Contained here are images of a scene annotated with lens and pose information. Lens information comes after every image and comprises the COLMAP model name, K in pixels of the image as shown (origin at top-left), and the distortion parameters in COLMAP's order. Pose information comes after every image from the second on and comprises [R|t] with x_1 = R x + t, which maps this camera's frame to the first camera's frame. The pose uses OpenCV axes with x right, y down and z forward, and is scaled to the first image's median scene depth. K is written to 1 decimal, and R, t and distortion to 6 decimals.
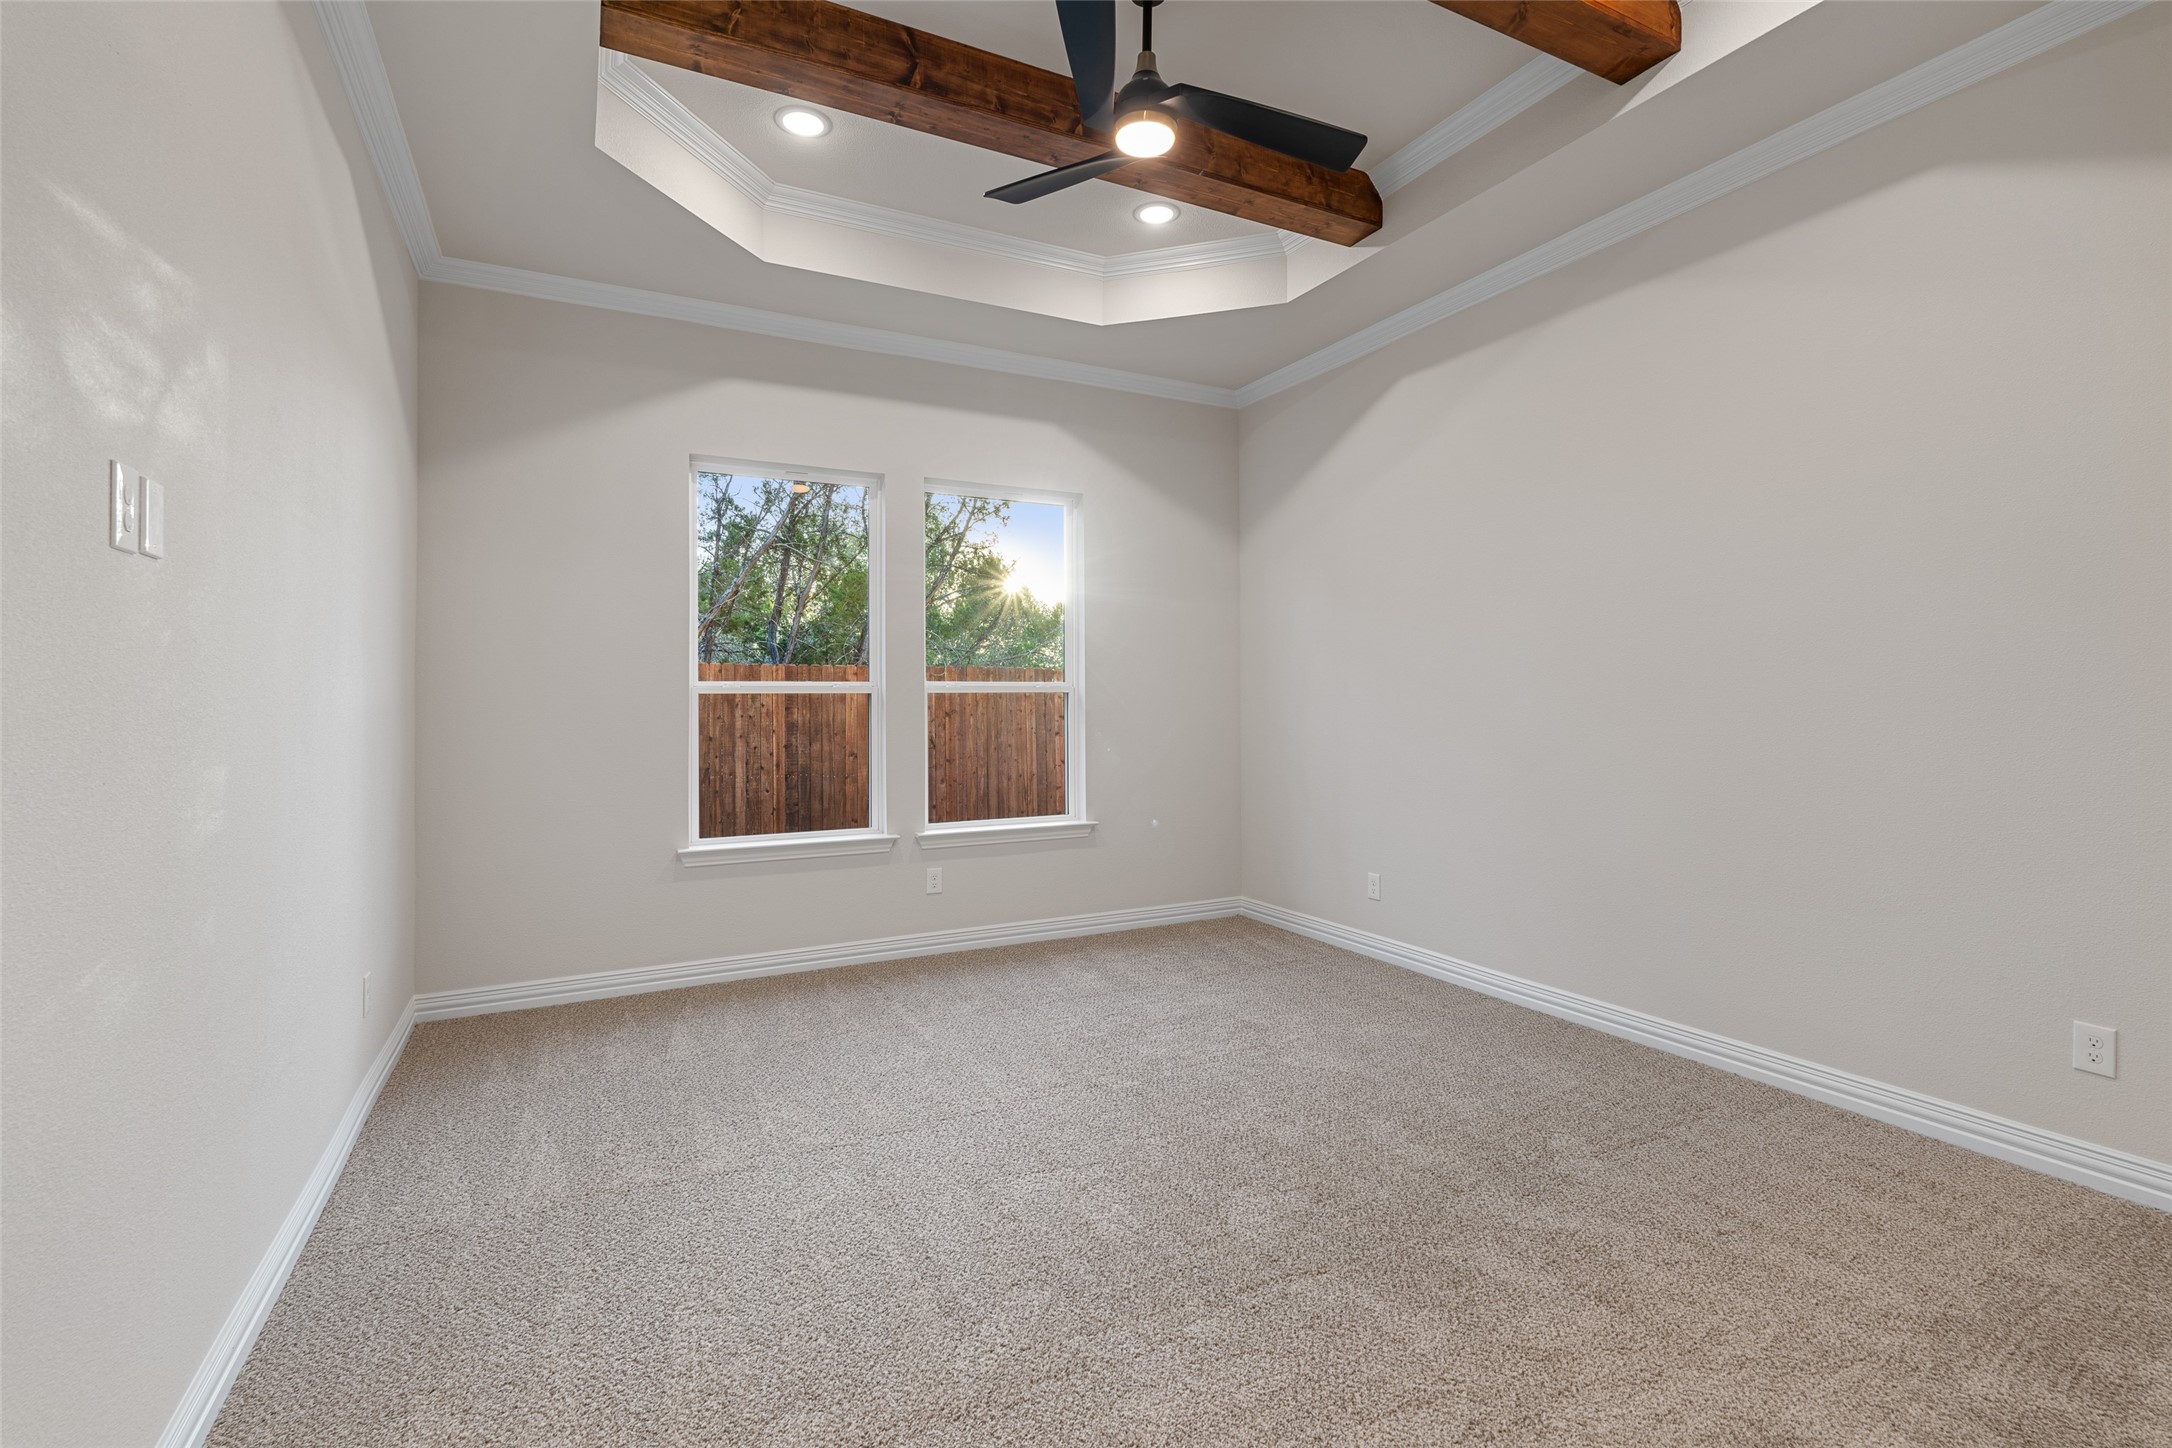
lens RADIAL K [[956.6, 0, 1103.2], [0, 956.6, 687.0], [0, 0, 1]] dist [-0.005555, 0.000880]
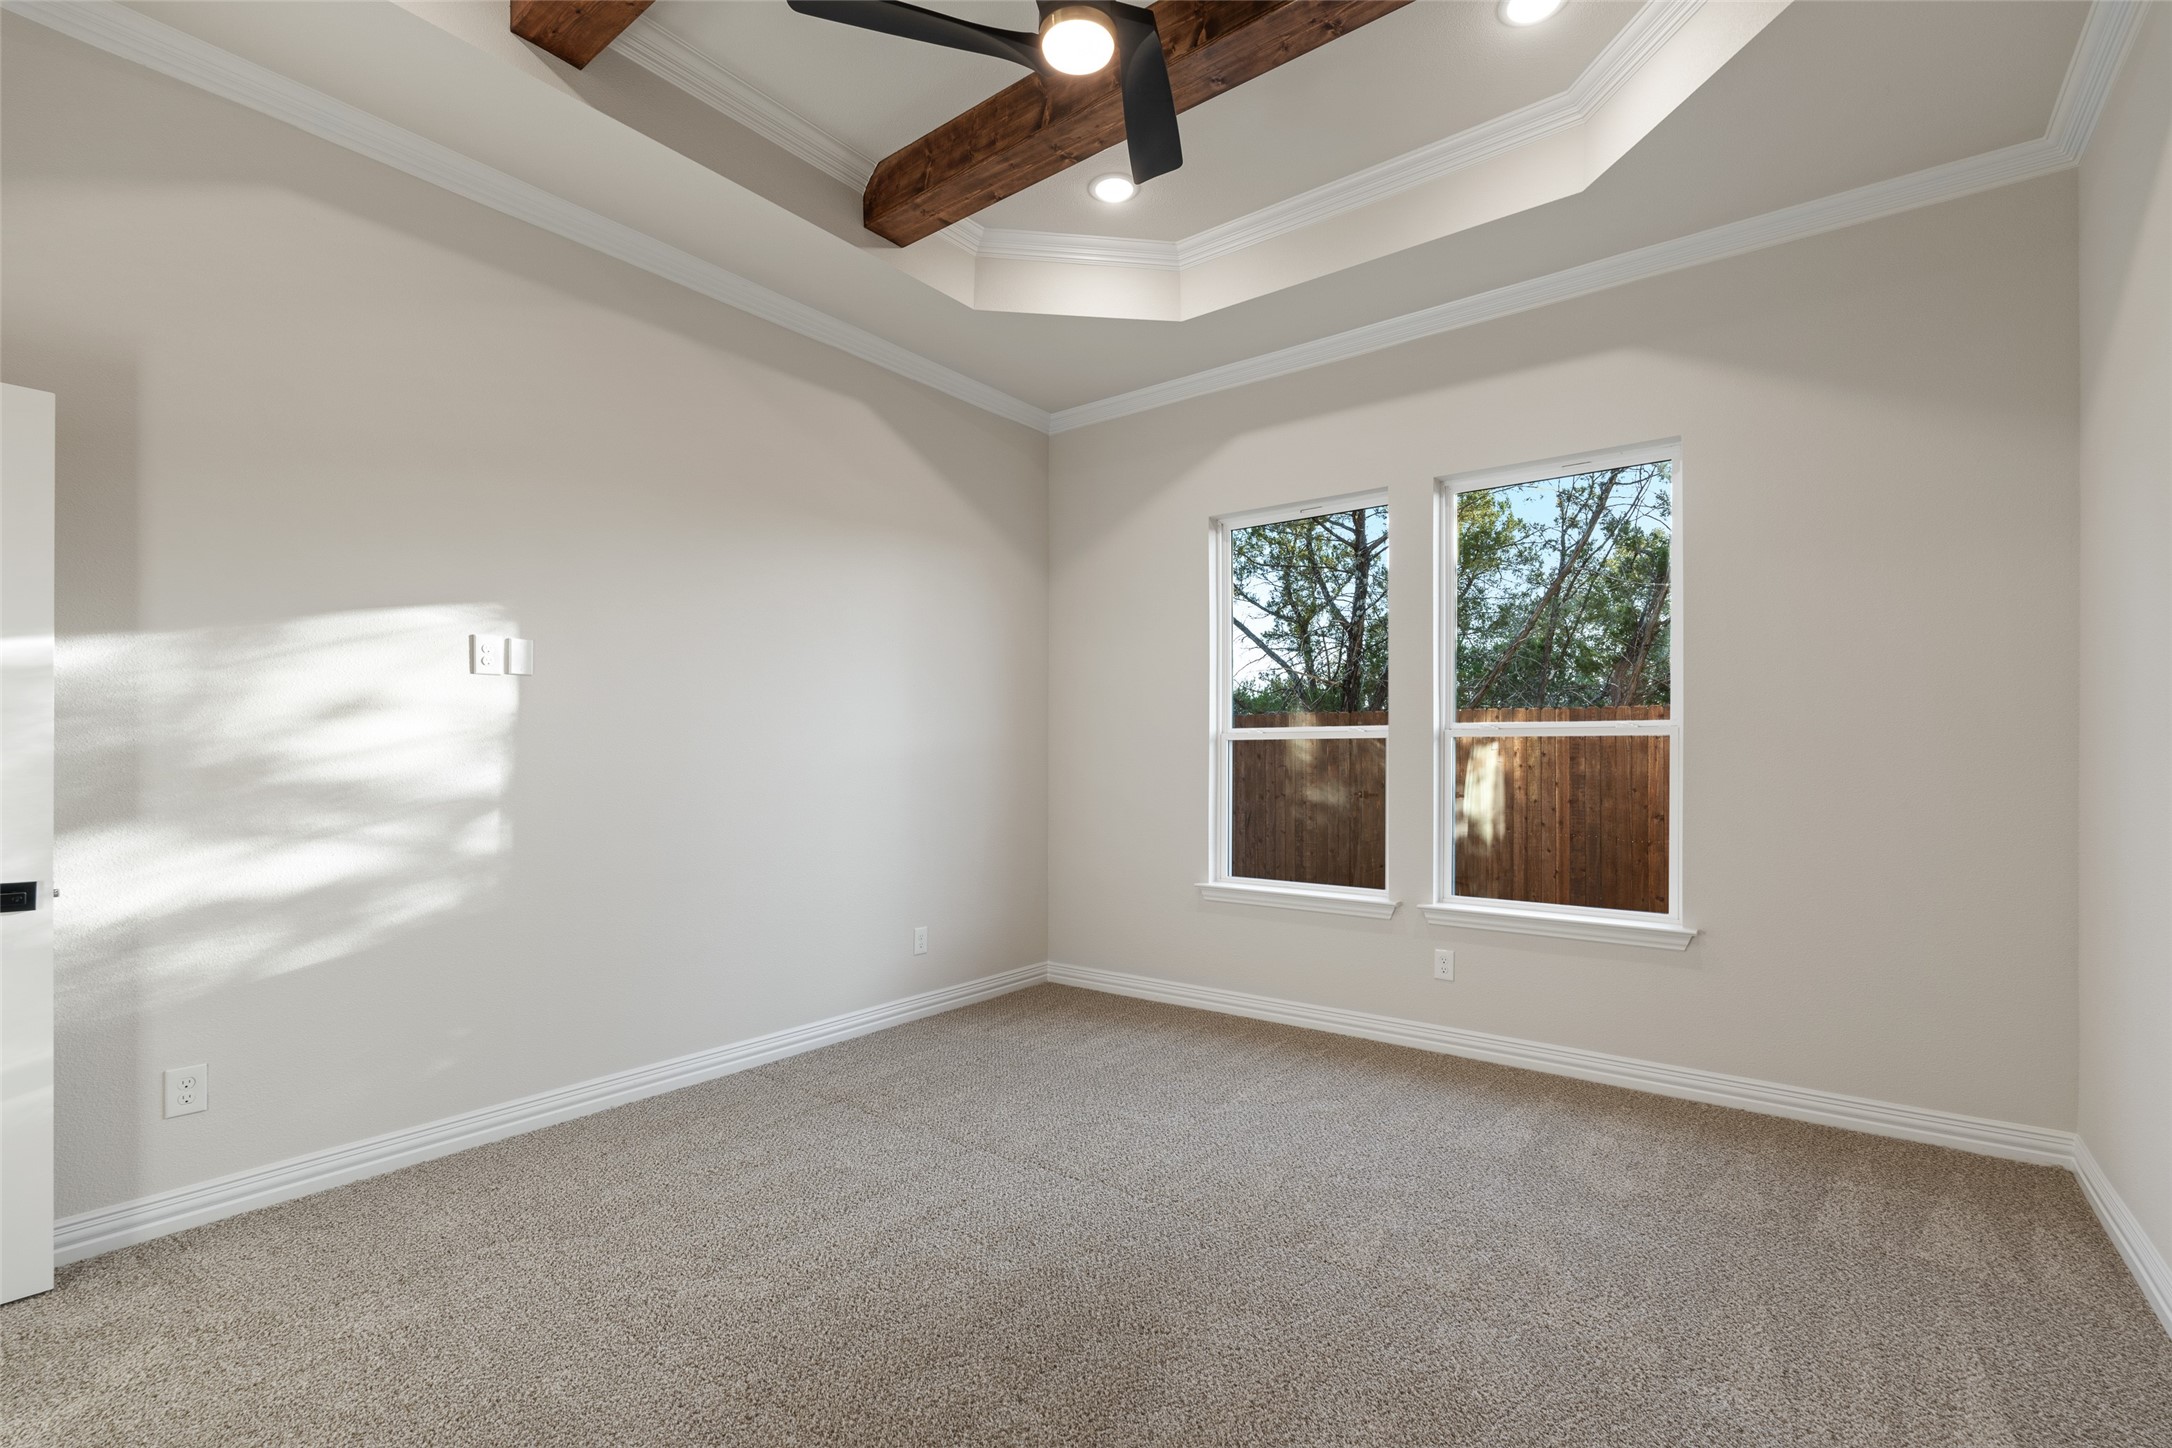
lens RADIAL K [[956.6, 0, 1045.7], [0, 956.6, 752.9], [0, 0, 1]] dist [-0.005555, 0.000880]
pose [[0.422608, 0.003601, -0.906306, 0.422509], [0.010755, 0.999902, 0.008987, 0.009170], [0.906249, -0.013545, 0.422527, 0.342648]]
